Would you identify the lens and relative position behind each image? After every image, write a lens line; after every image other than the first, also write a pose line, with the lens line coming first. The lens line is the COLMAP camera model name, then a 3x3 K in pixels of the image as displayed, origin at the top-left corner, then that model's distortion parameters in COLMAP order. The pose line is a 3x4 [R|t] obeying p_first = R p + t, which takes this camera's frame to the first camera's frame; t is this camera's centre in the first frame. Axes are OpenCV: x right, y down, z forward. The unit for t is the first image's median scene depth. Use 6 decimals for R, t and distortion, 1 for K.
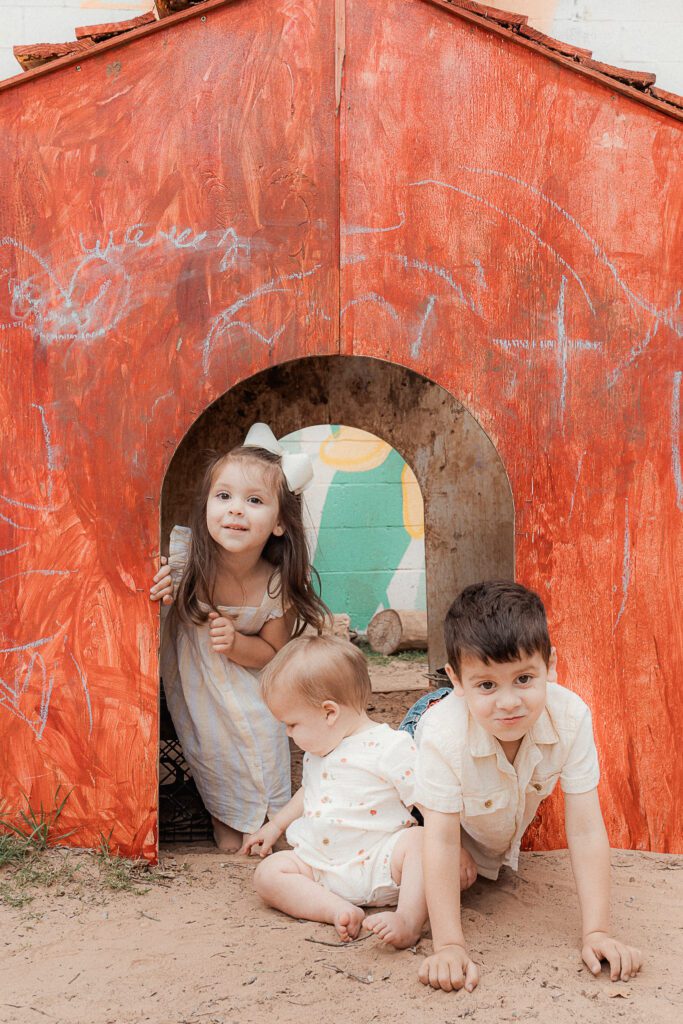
lens RADIAL K [[2672.7, 0, 338.4], [0, 2672.7, 512.6], [0, 0, 1]] dist [0.051932, 0.000000]
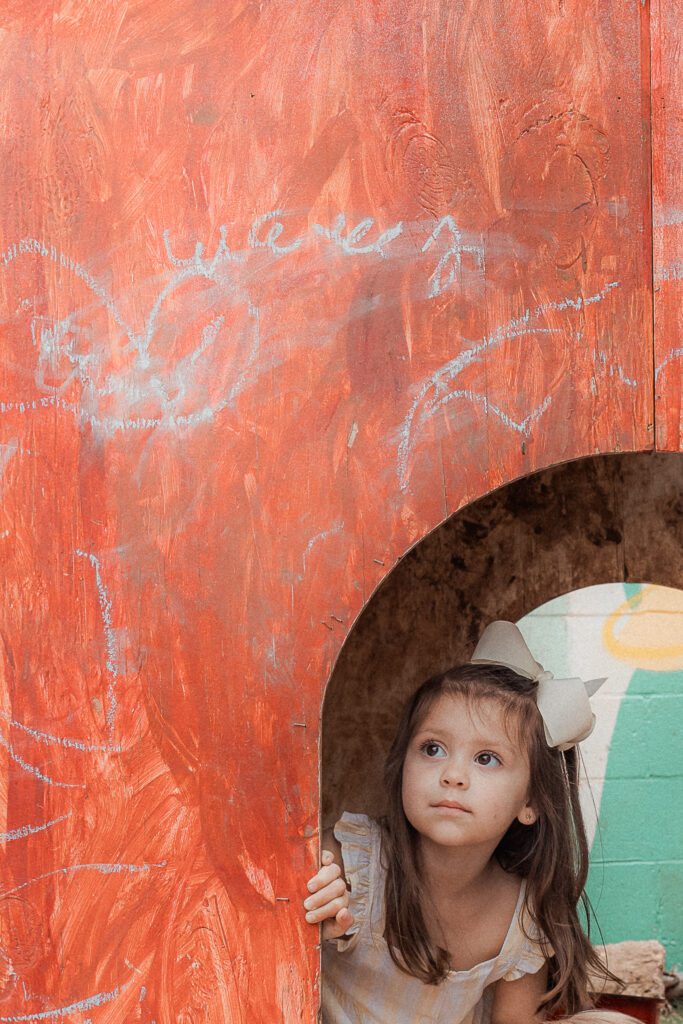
lens RADIAL K [[2672.7, 0, 344.3], [0, 2672.7, 513.0], [0, 0, 1]] dist [0.051932, 0.000000]
pose [[0.999895, -0.013321, -0.005720, -0.058363], [0.012971, 0.998272, -0.057307, -0.017026], [0.006473, 0.057227, 0.998340, 0.469989]]
